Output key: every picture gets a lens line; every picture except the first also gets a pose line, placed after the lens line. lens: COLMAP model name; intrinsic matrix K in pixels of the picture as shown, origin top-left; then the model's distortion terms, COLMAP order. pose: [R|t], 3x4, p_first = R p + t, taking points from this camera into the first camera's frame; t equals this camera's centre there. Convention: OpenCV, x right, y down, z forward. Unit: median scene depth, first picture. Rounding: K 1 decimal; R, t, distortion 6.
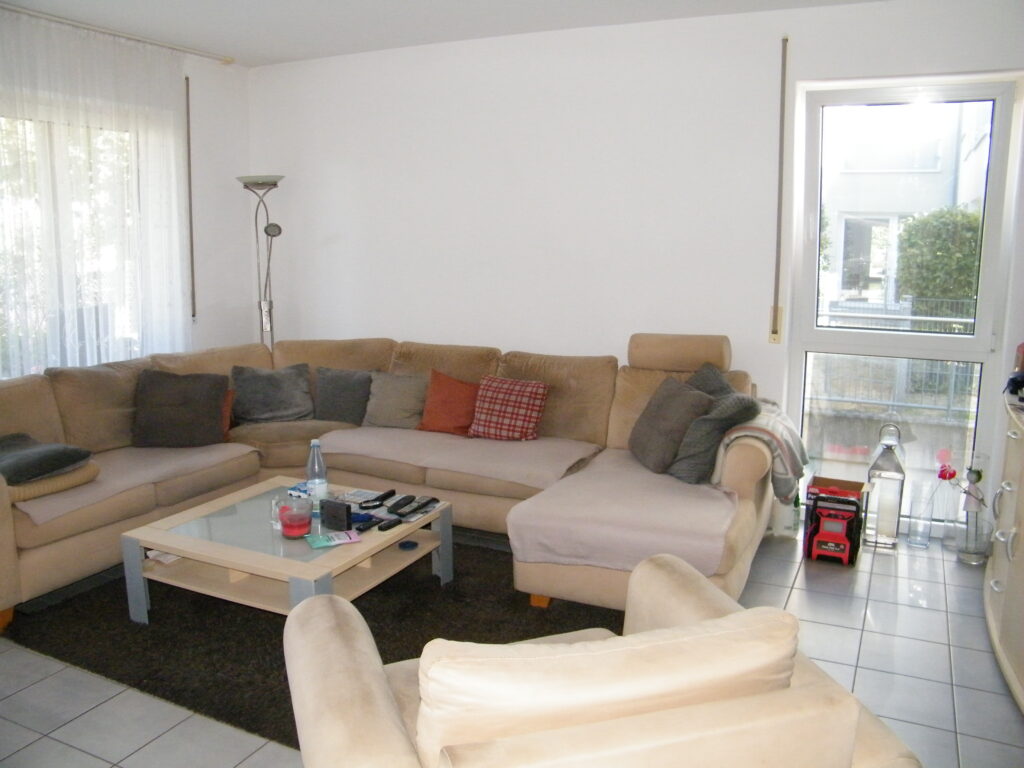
lens RADIAL K [[845.3, 0, 512.0], [0, 845.3, 384.0], [0, 0, 1]] dist [-0.201538, 0.168627]
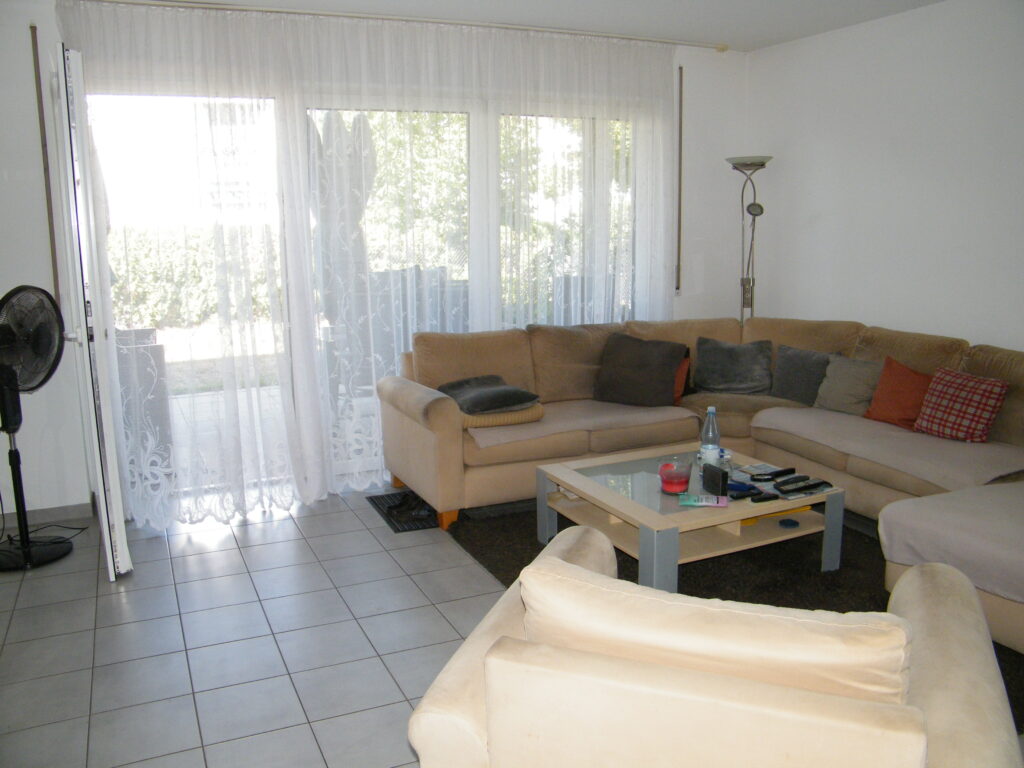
lens RADIAL K [[845.3, 0, 512.0], [0, 845.3, 384.0], [0, 0, 1]] dist [-0.201538, 0.168627]
pose [[0.775991, 0.103728, -0.622156, 0.164673], [-0.090909, 0.994479, 0.052415, 0.004209], [0.624158, 0.015886, 0.781137, 0.015824]]
